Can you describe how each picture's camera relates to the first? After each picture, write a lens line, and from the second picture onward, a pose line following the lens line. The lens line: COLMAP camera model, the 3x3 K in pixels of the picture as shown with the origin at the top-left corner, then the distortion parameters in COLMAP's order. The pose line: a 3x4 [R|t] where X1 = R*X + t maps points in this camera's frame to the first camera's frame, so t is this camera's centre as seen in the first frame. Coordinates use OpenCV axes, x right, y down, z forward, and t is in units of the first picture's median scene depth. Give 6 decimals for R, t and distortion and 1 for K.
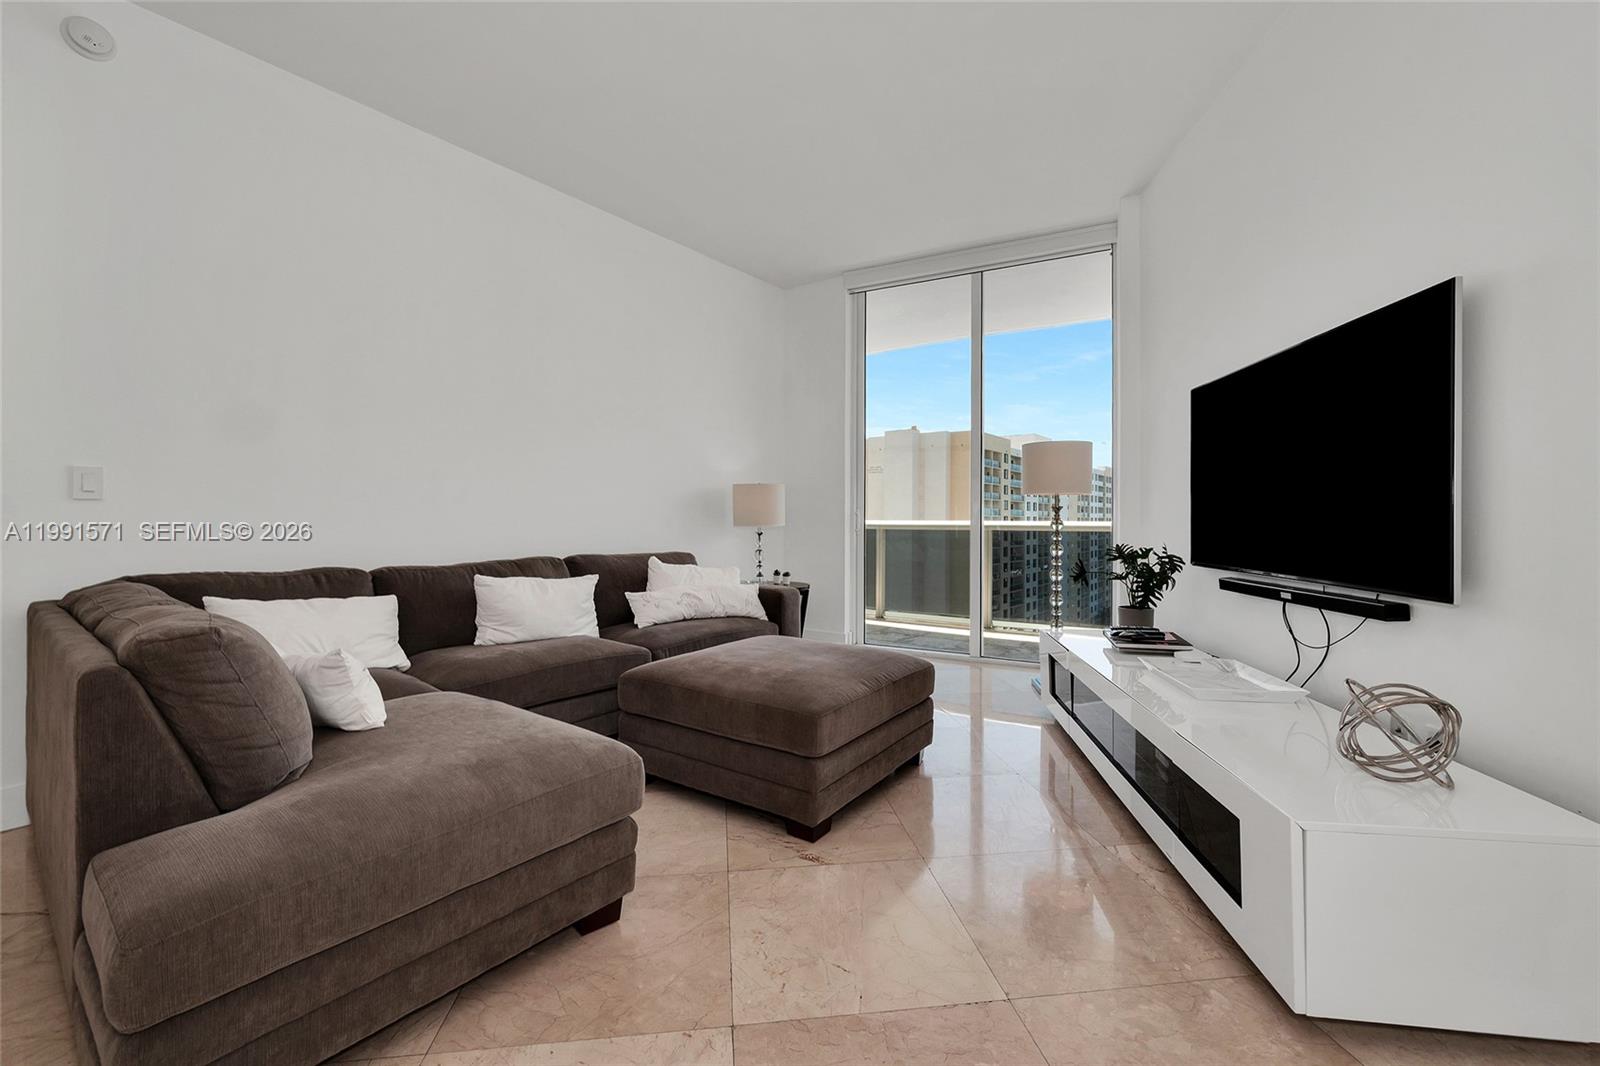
lens RADIAL K [[655.3, 0, 791.6], [0, 655.3, 512.9], [0, 0, 1]] dist [-0.001739, -0.000072]
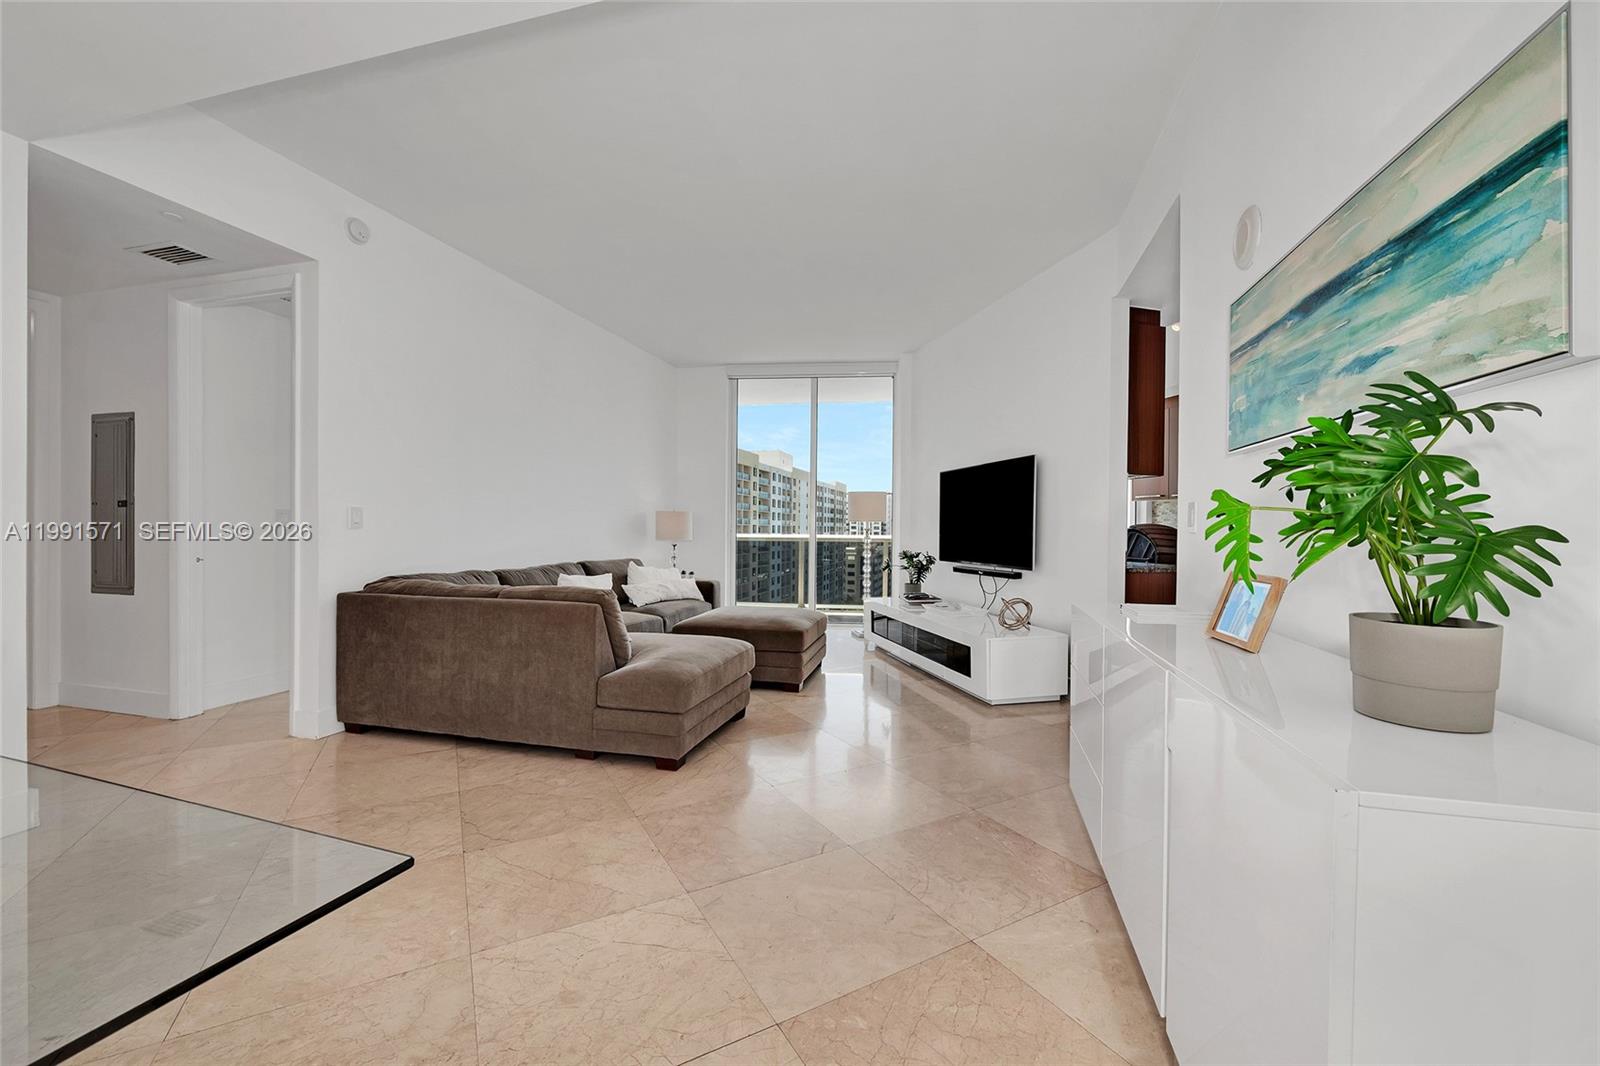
lens RADIAL K [[636.5, 0, 796.0], [0, 636.5, 531.0], [0, 0, 1]] dist [-0.000926, -0.000026]
pose [[0.926266, 0.002016, 0.376865, -0.534559], [-0.008017, 0.999865, 0.014355, -0.035010], [-0.376785, -0.016318, 0.926157, -0.638157]]
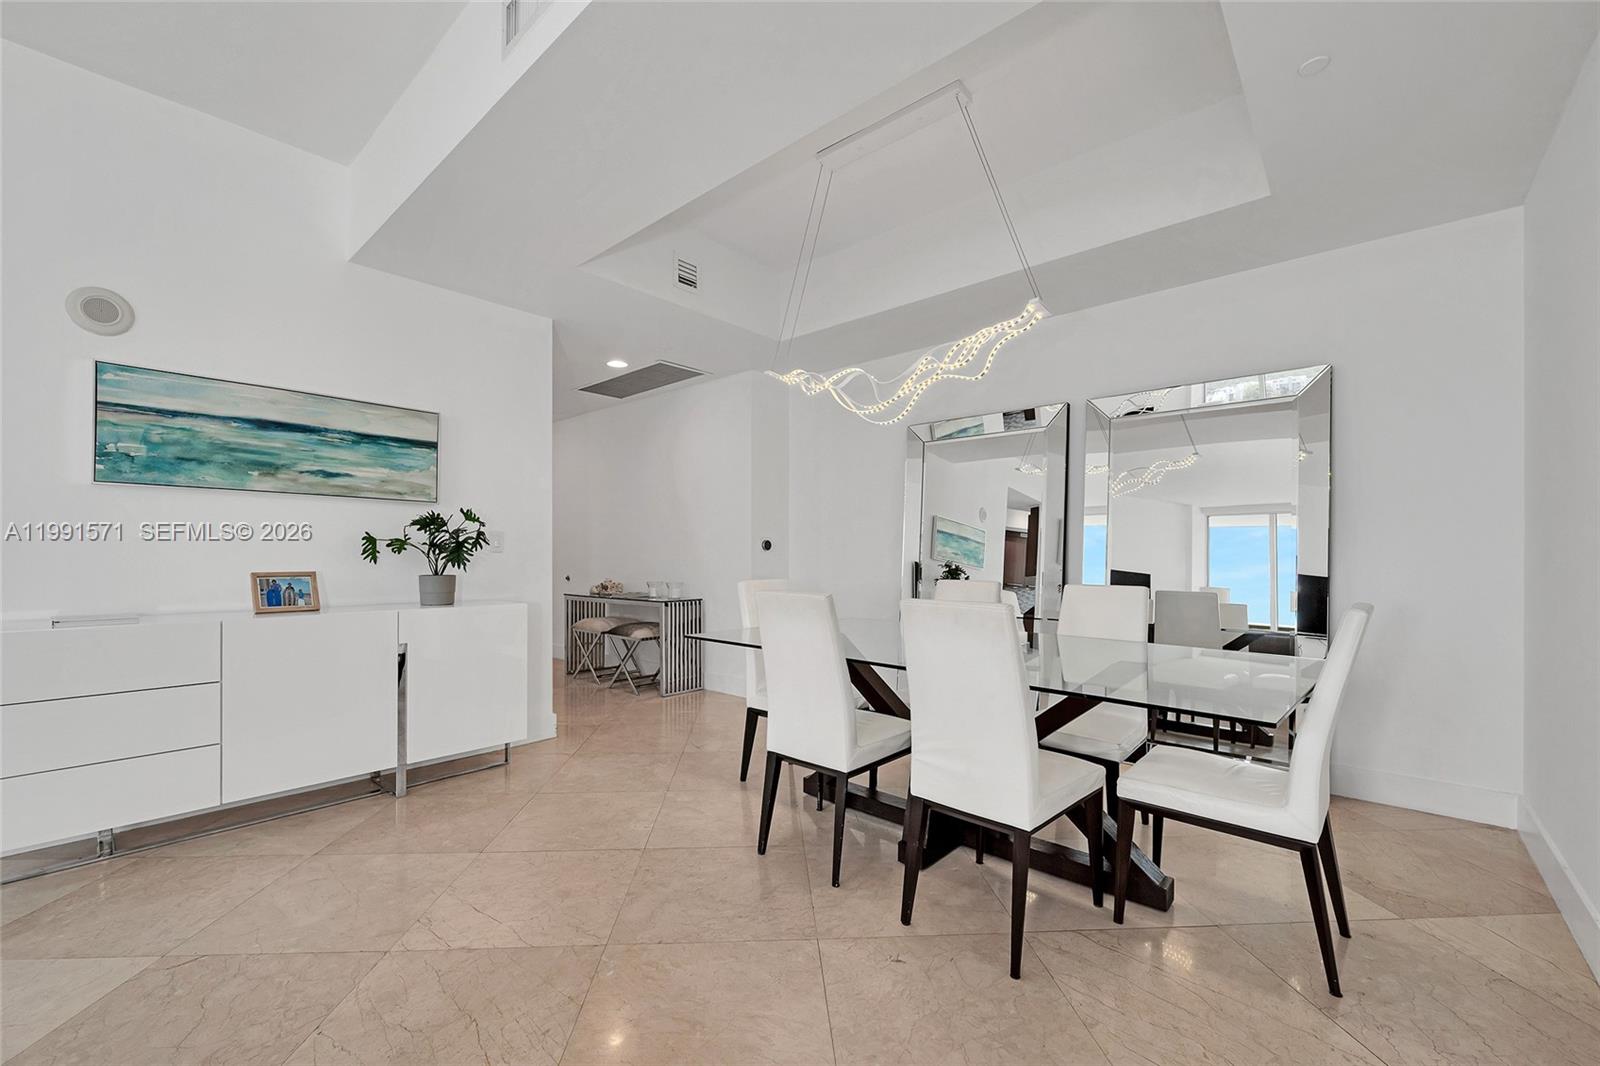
lens RADIAL K [[647.5, 0, 802.2], [0, 647.5, 553.4], [0, 0, 1]] dist [-0.011989, 0.000052]
pose [[-0.998097, -0.002286, 0.061627, -0.806911], [-0.003101, 0.999909, -0.013140, -0.013174], [-0.061592, -0.013306, -0.998013, 0.573461]]
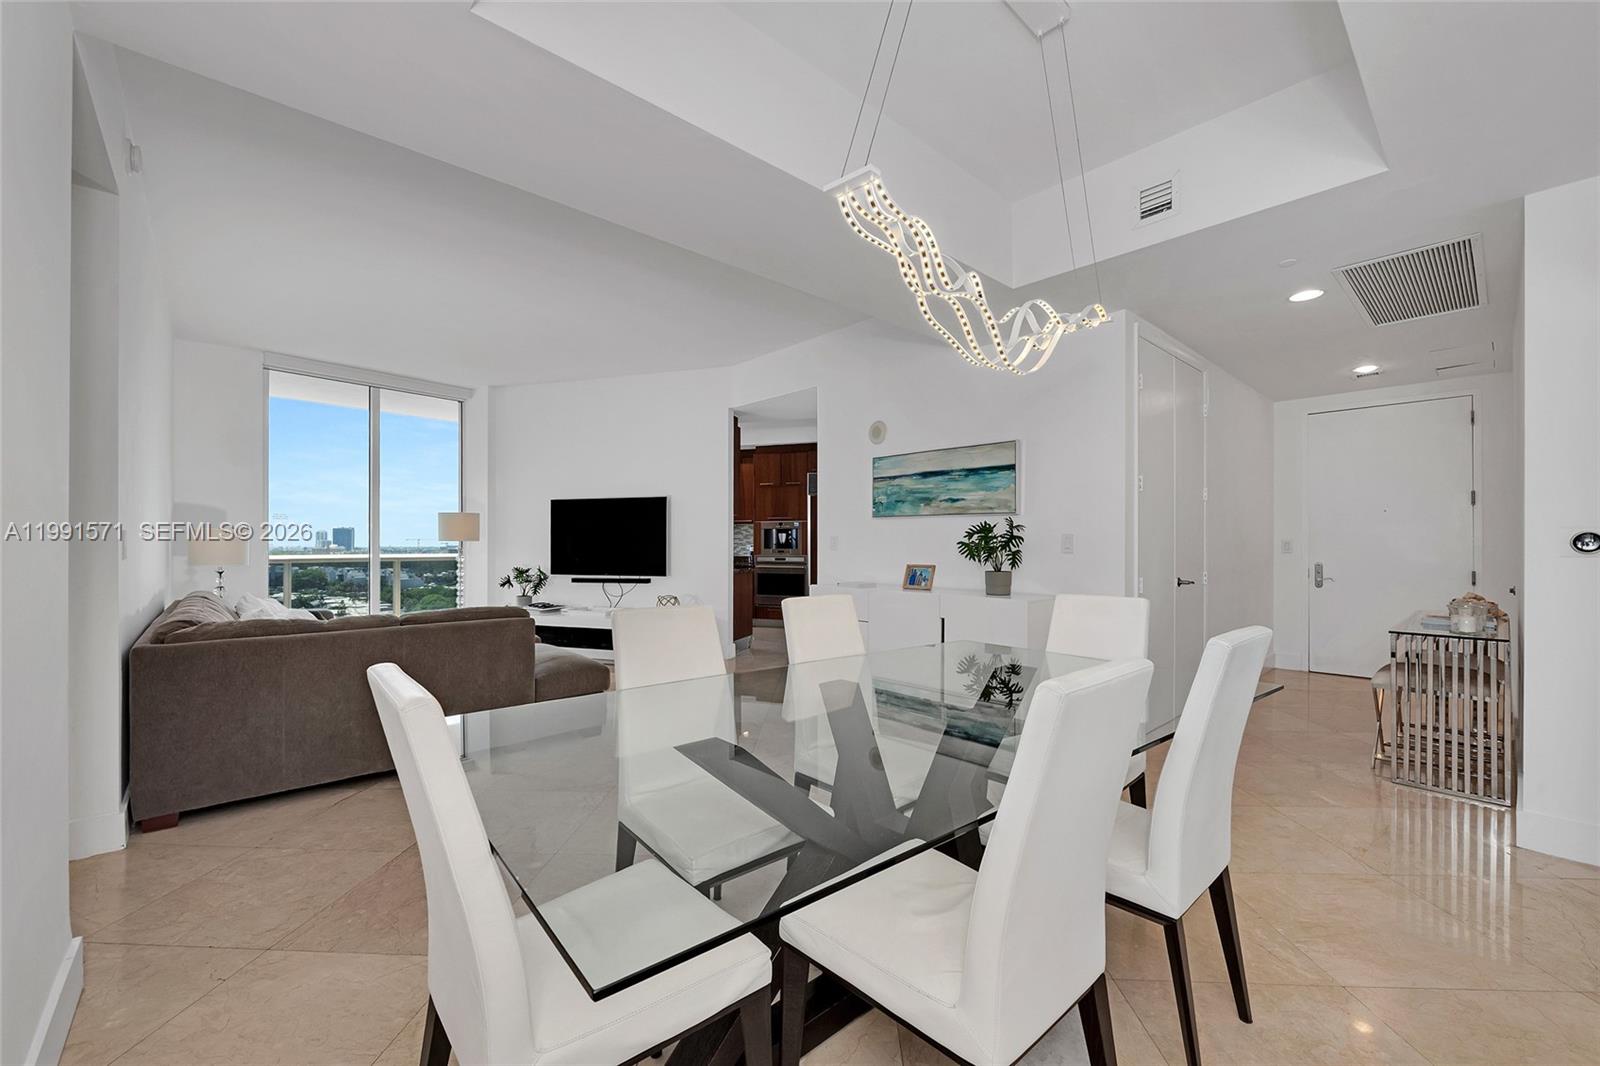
lens RADIAL K [[641.4, 0, 791.2], [0, 641.4, 543.2], [0, 0, 1]] dist [-0.004267, -0.000067]
pose [[0.180907, -0.001196, 0.983499, -1.548514], [-0.008851, 0.999957, 0.002844, -0.047975], [-0.983460, -0.009220, 0.180888, -0.278673]]
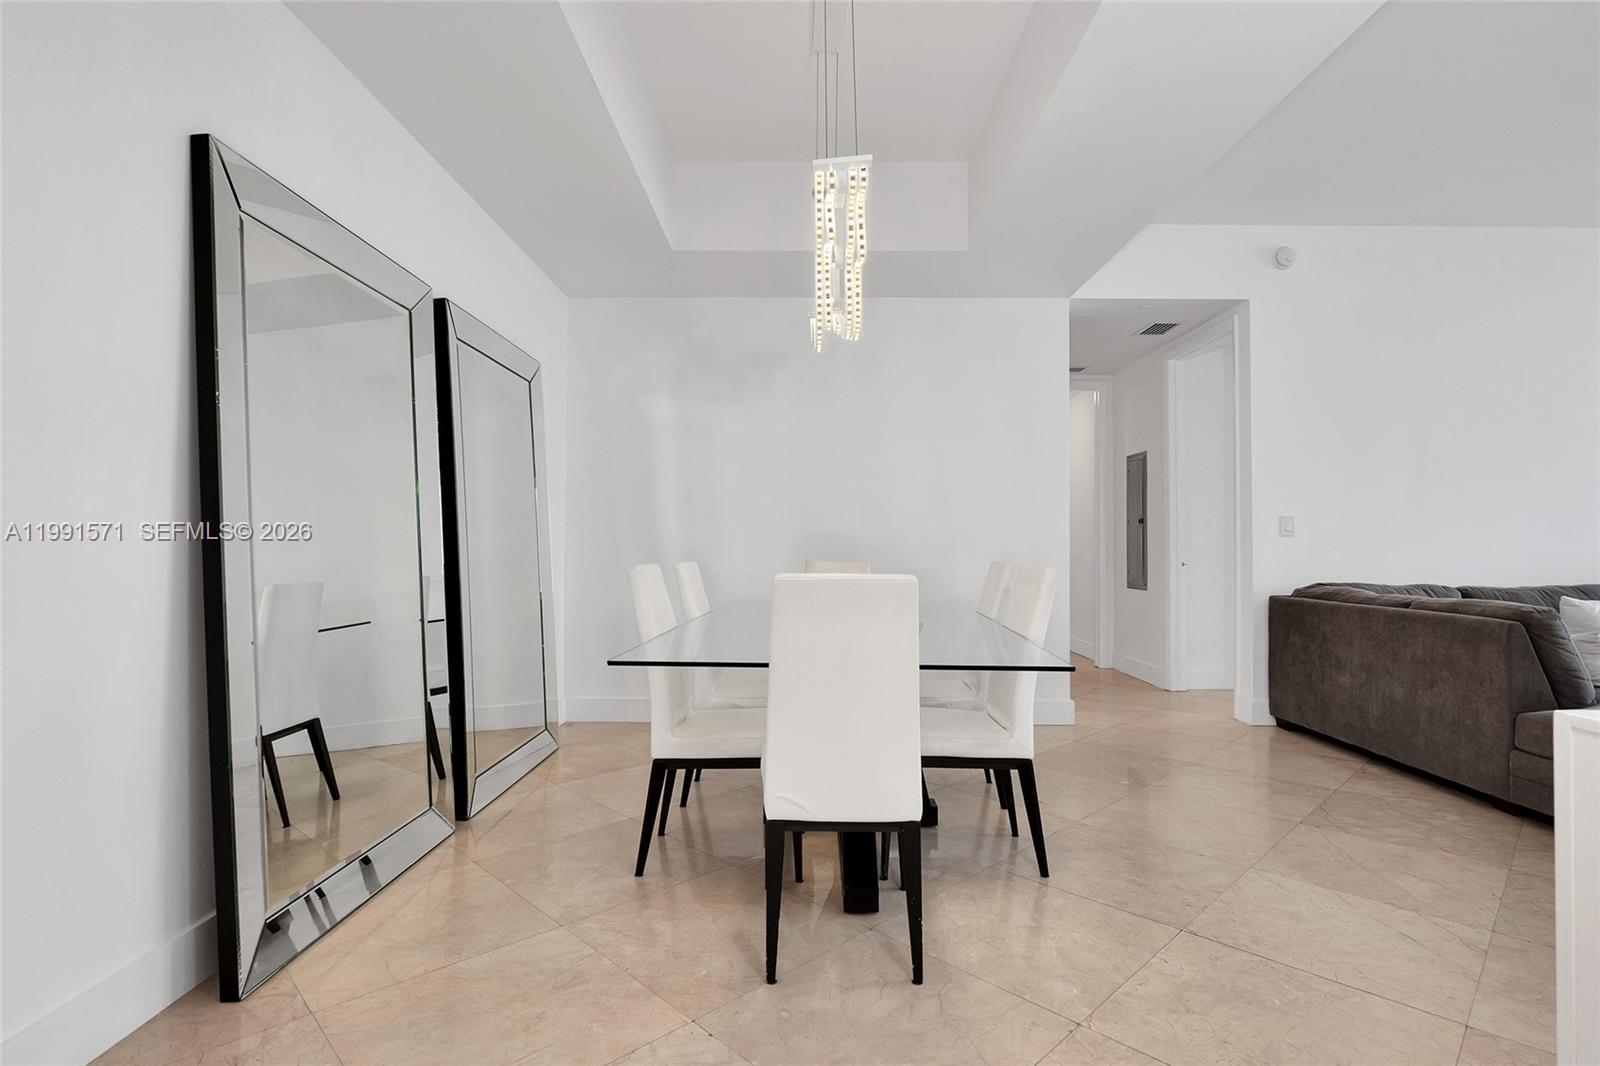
lens RADIAL K [[772.8, 0, 800.0], [0, 772.8, 533.0], [0, 0, 1]] dist [-0.017374, -0.000141]
pose [[0.601381, -0.013081, -0.798856, -0.215563], [0.003948, 0.999902, -0.013401, -0.005608], [0.798953, 0.004905, 0.601374, -0.907165]]
